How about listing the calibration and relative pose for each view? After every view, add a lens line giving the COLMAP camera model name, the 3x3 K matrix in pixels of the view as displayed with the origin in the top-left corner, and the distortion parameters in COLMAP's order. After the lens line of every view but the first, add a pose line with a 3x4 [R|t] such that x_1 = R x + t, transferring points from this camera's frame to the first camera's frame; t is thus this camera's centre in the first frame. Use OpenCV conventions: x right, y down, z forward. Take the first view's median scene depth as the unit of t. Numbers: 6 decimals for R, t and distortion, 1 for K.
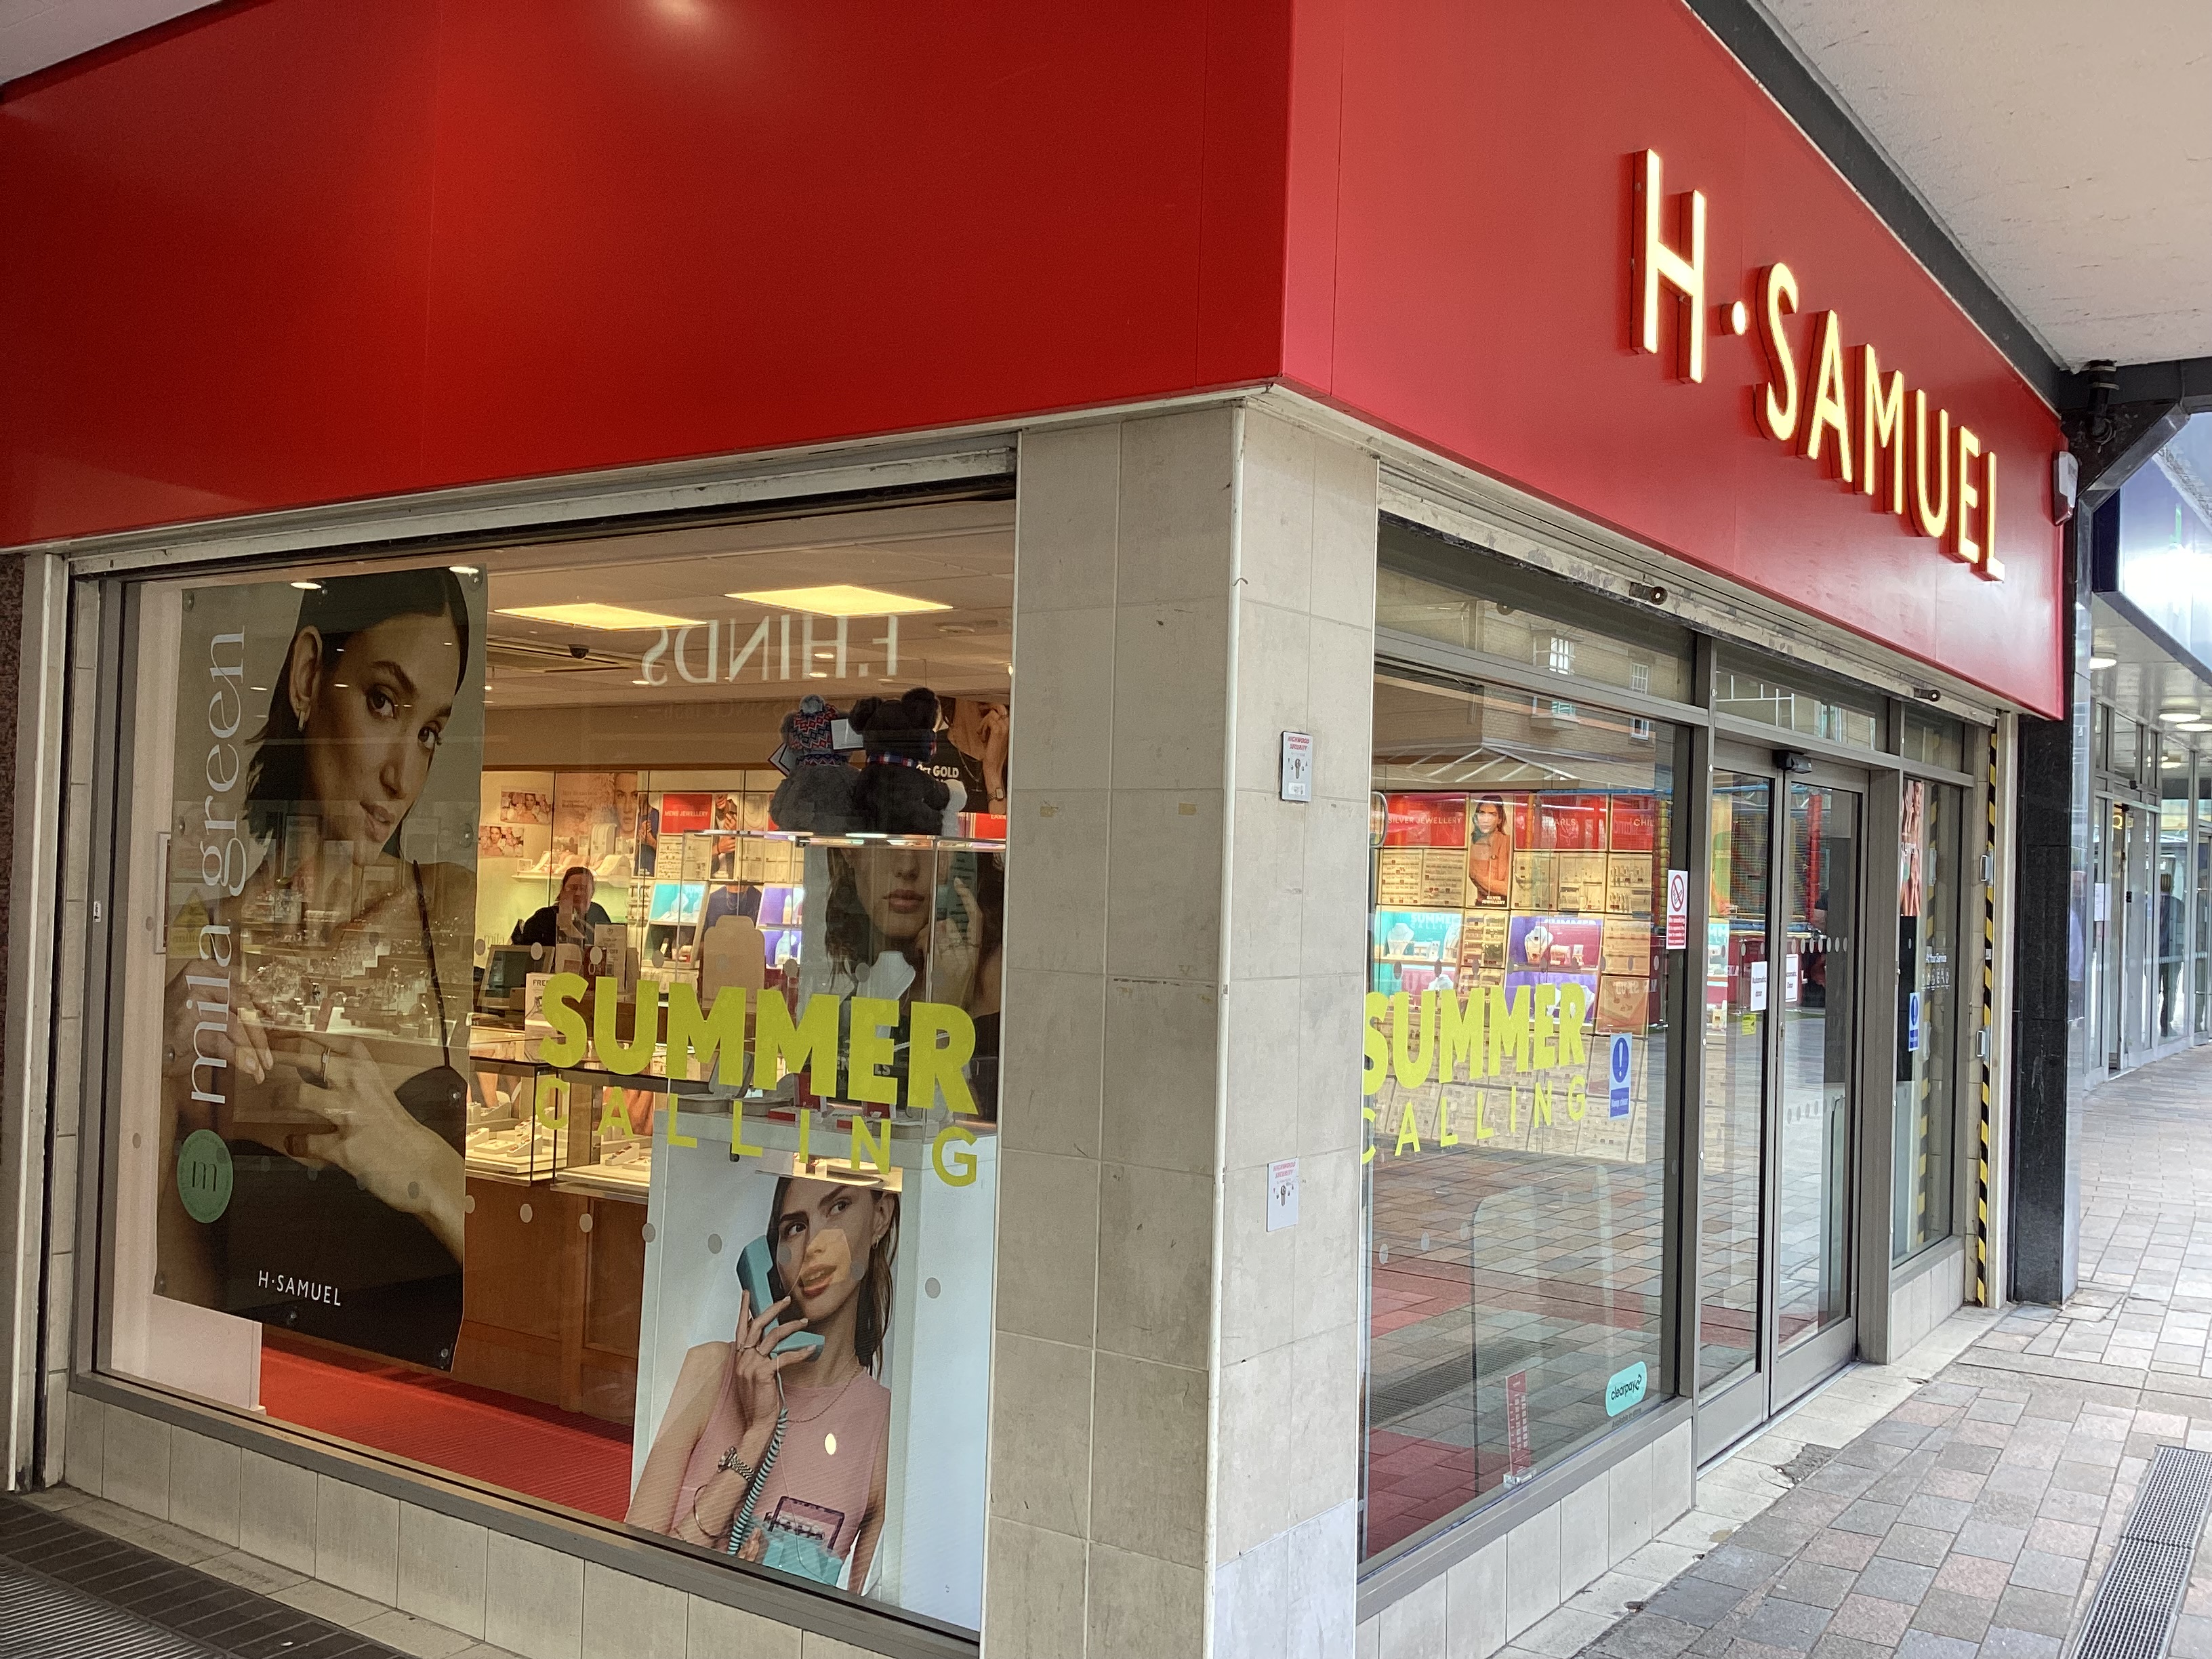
lens RADIAL K [[1997.7, 0, 1094.5], [0, 1997.7, 832.0], [0, 0, 1]] dist [0.097189, -0.169037]
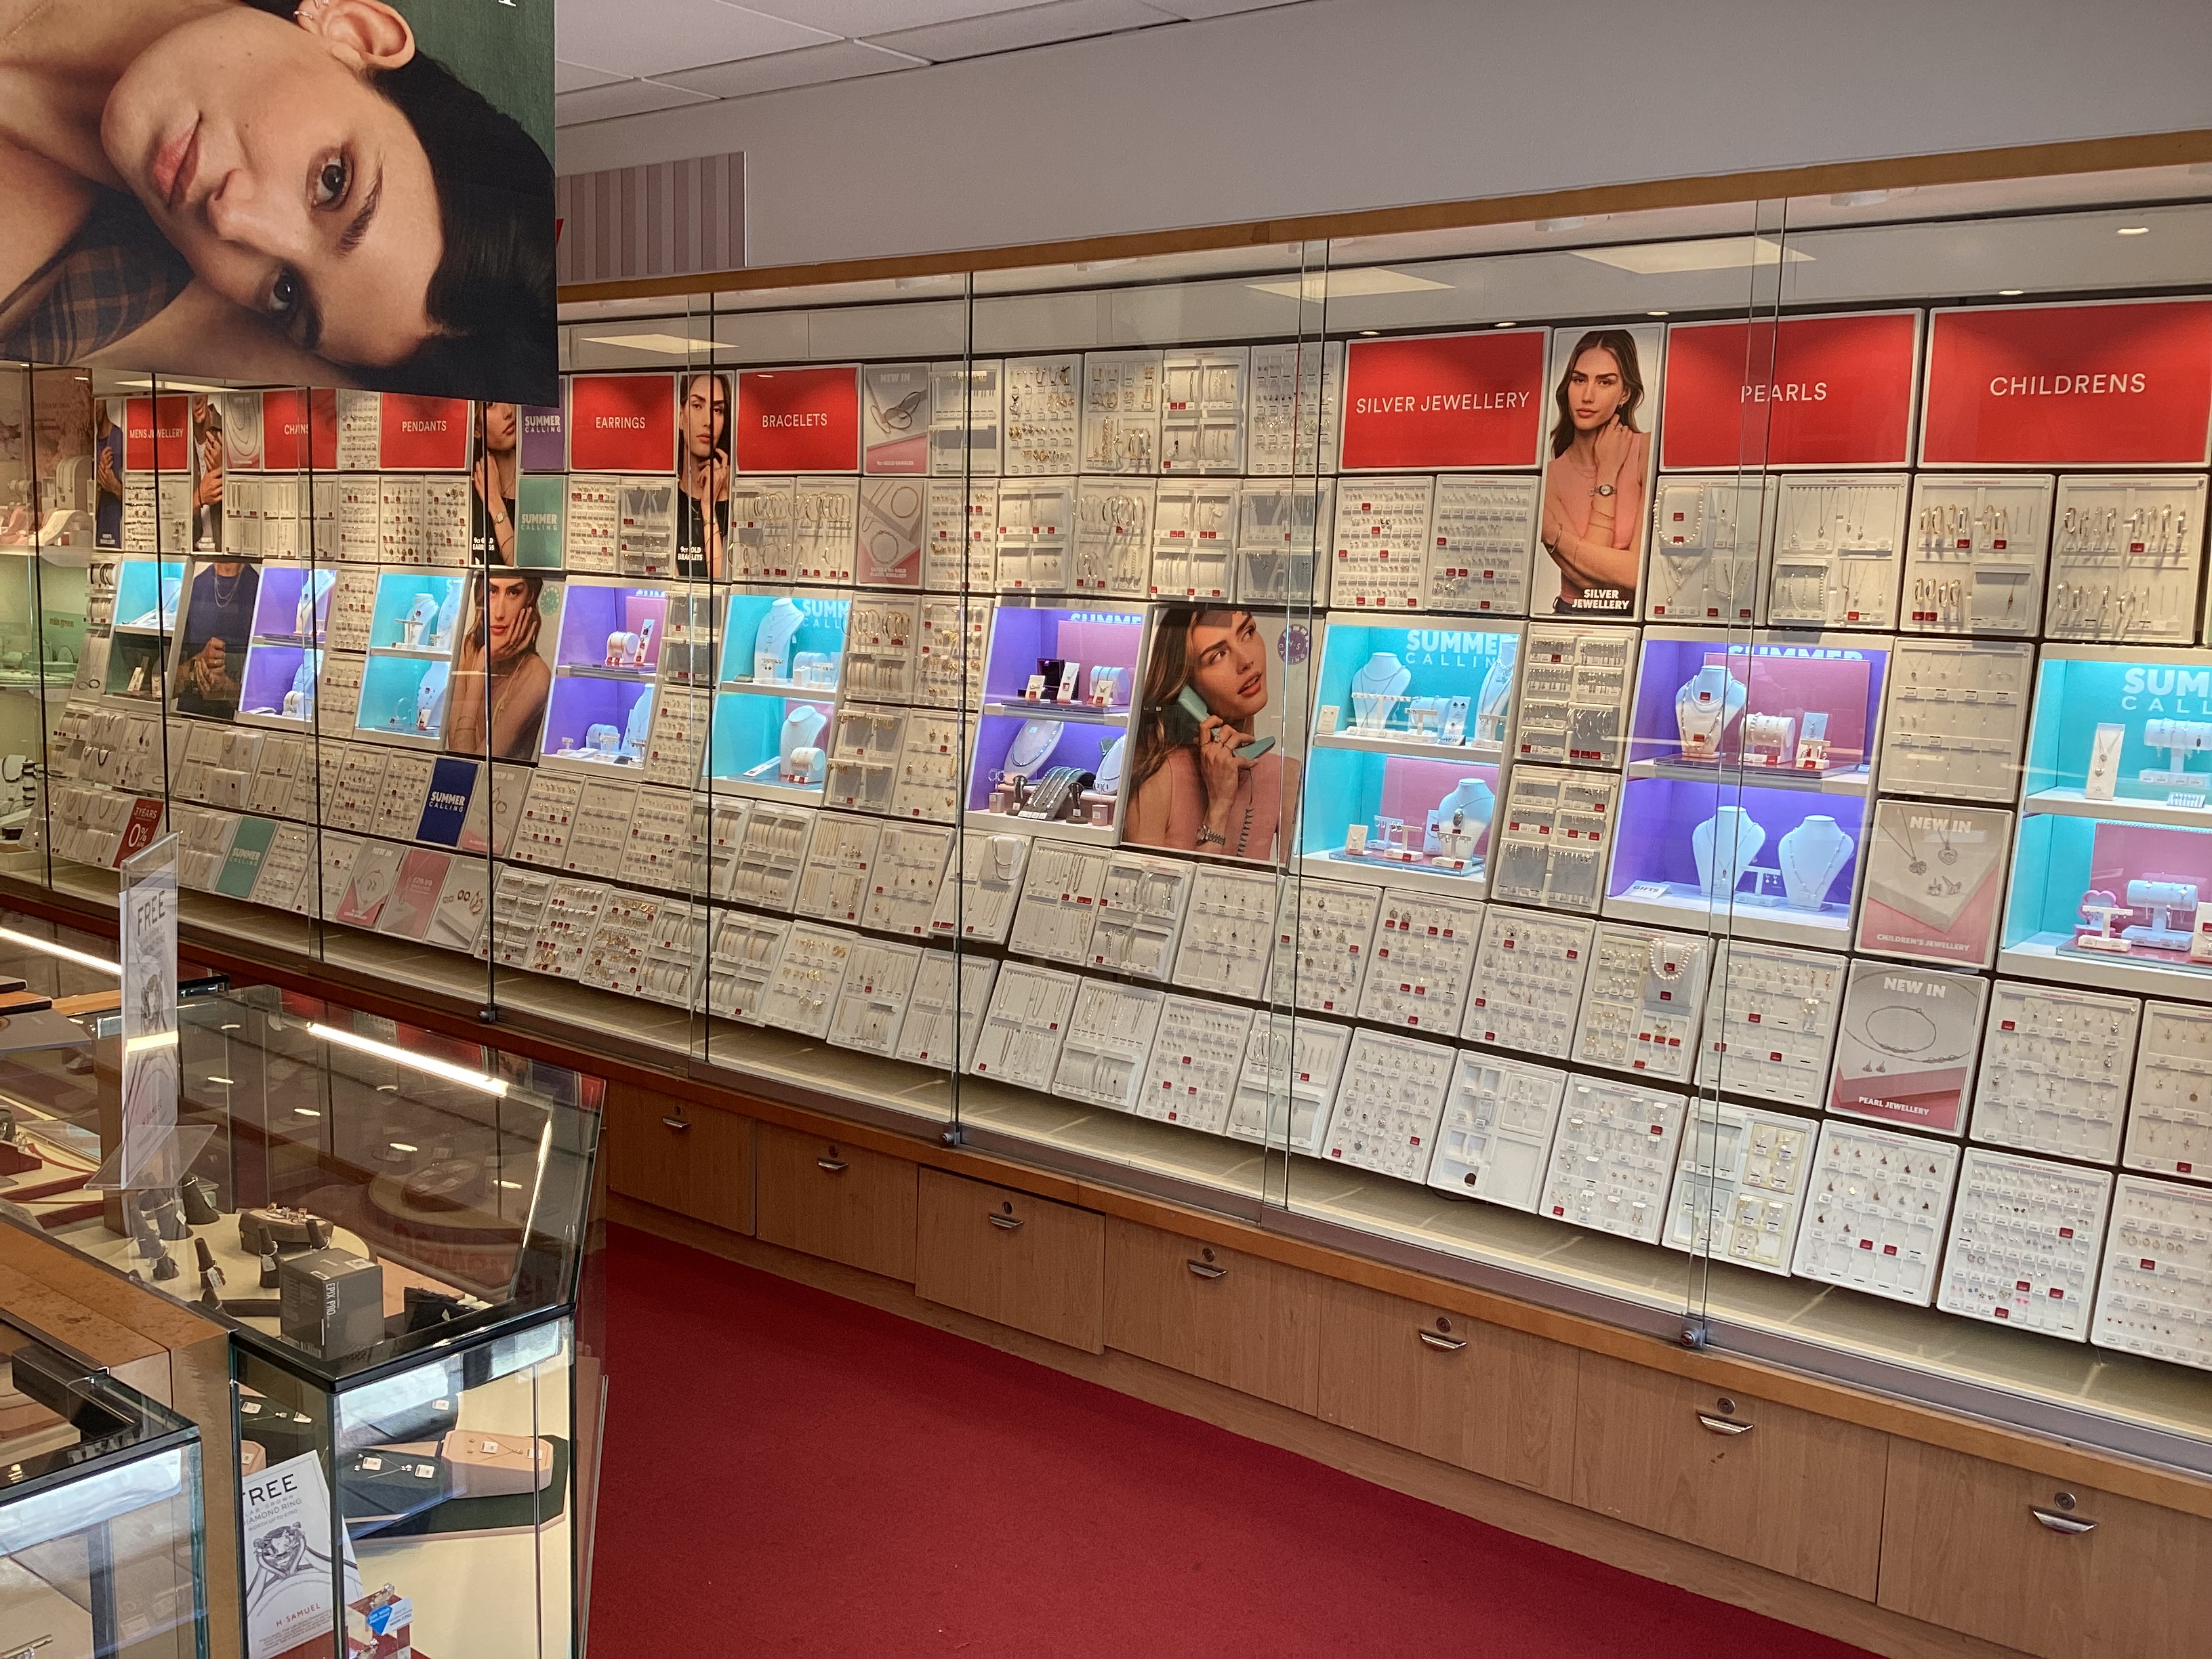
lens RADIAL K [[1978.6, 0, 1106.0], [0, 1978.6, 829.5], [0, 0, 1]] dist [0.114084, -0.223139]
pose [[0.998278, 0.005129, -0.058441, 0.139985], [0.004271, 0.987176, 0.159581, 0.017419], [0.058510, -0.159556, 0.985453, 0.671676]]
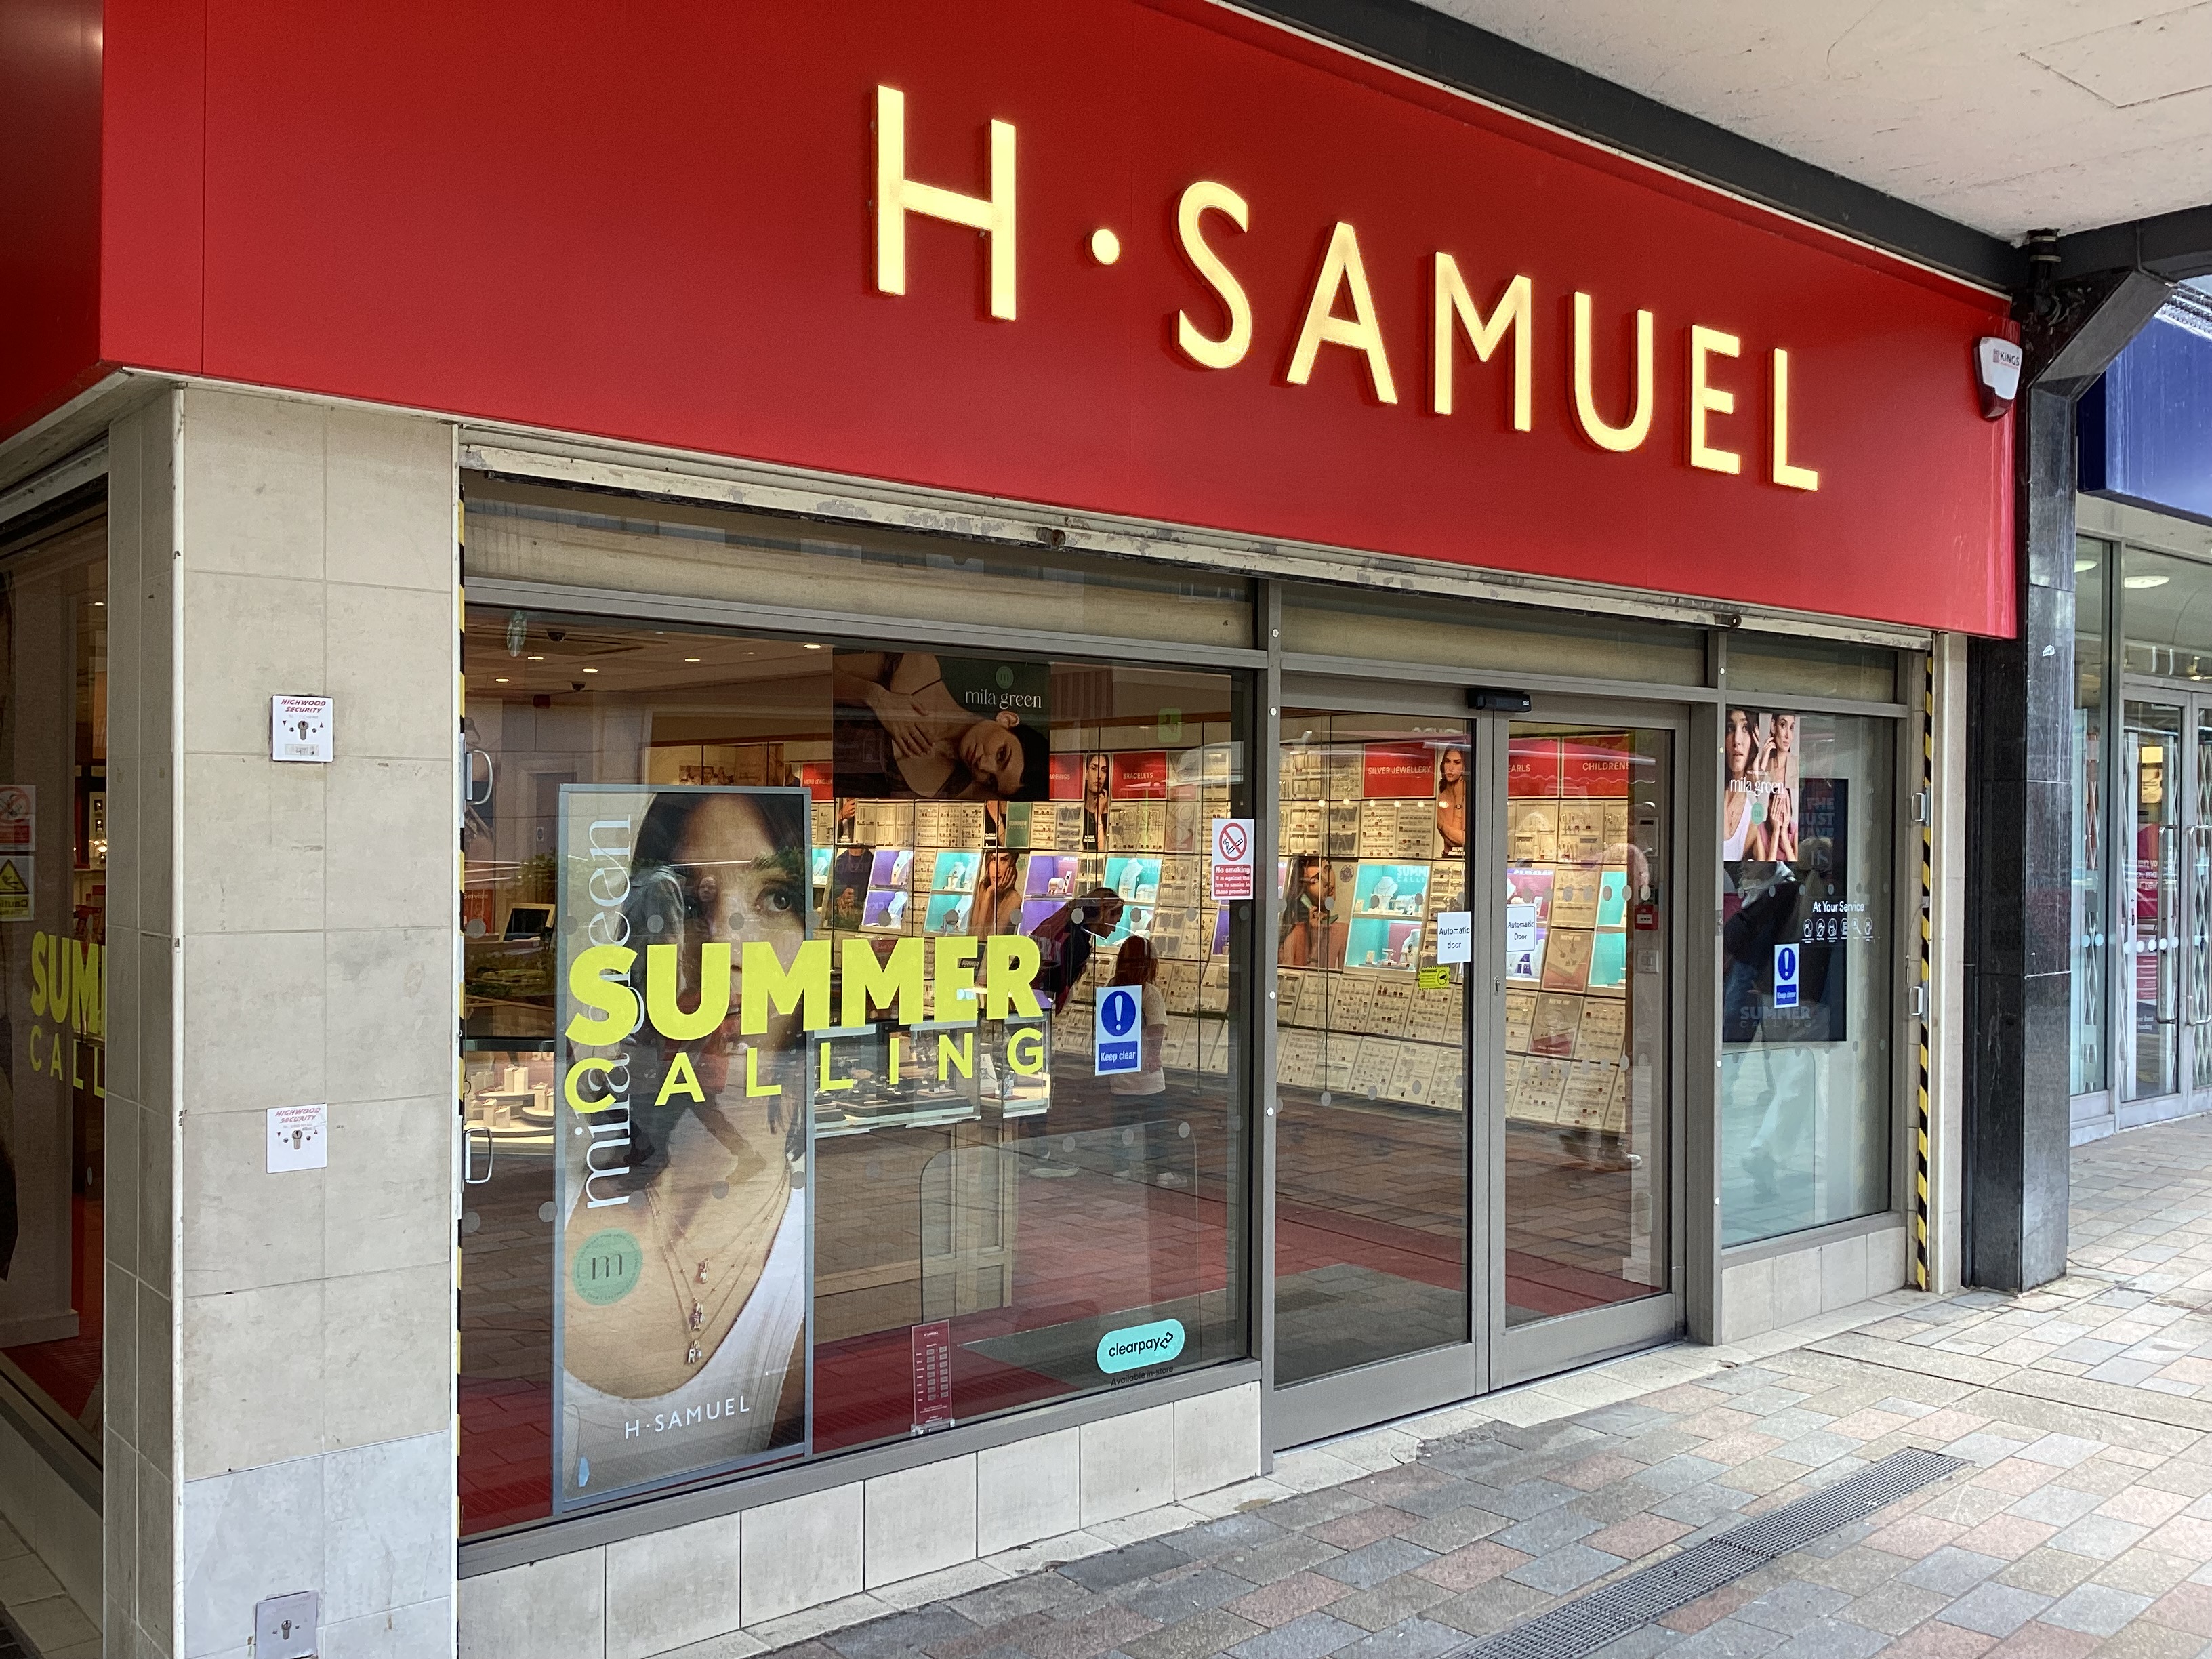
lens RADIAL K [[1978.6, 0, 1106.0], [0, 1978.6, 829.5], [0, 0, 1]] dist [0.114084, -0.223139]
pose [[0.965368, -0.019345, -0.260174, 0.321480], [0.024049, 0.999600, 0.014908, 0.005861], [0.259781, -0.020649, 0.965447, 0.042396]]
